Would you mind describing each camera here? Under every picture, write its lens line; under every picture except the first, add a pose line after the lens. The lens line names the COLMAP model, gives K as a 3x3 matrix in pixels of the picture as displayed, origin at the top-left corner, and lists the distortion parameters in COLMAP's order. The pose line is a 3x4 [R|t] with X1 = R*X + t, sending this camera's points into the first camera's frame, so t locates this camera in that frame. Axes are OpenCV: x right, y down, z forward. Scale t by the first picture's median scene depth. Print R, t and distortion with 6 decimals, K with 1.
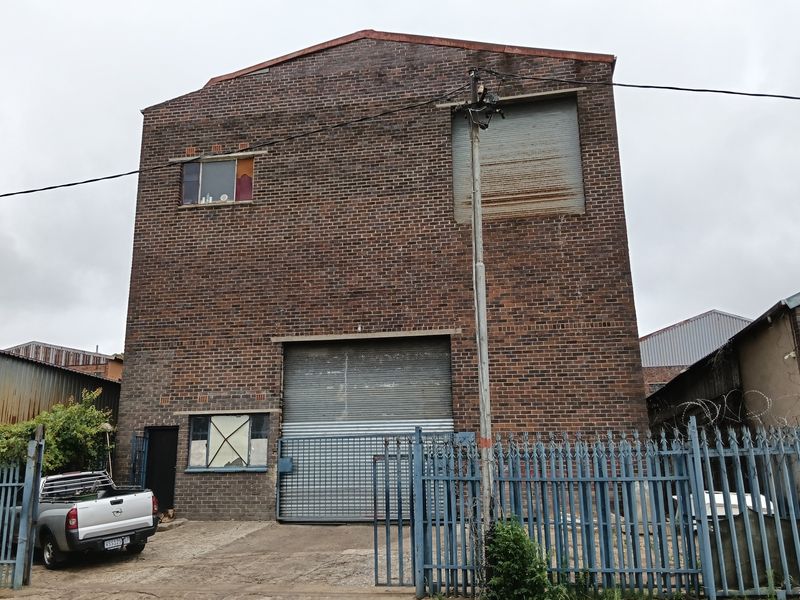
lens RADIAL K [[707.3, 0, 399.1], [0, 707.3, 303.6], [0, 0, 1]] dist [0.032929, -0.025848]
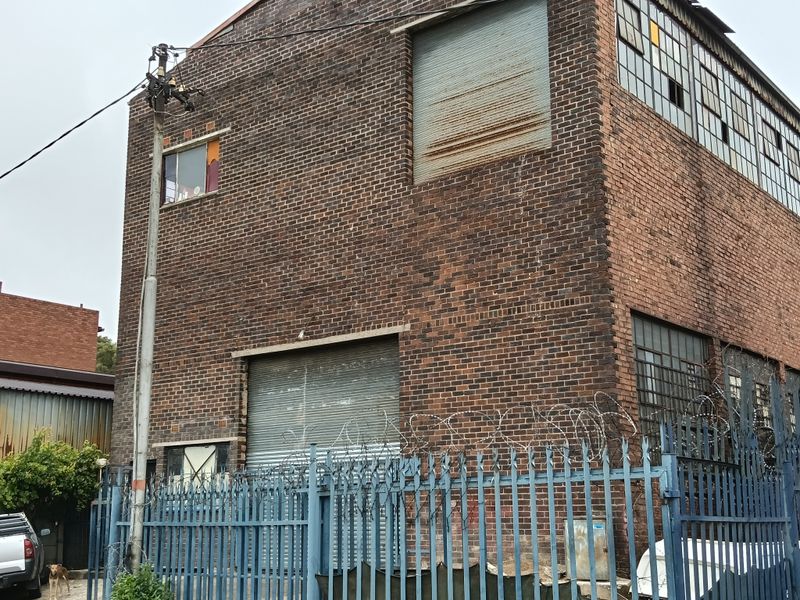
lens RADIAL K [[1002.5, 0, 400.2], [0, 1002.5, 299.7], [0, 0, 1]] dist [0.016454, 0.000000]
pose [[0.893403, -0.100534, -0.437863, 0.537674], [0.116069, 0.993202, 0.008782, -0.001669], [0.434004, -0.058668, 0.898999, 0.018111]]
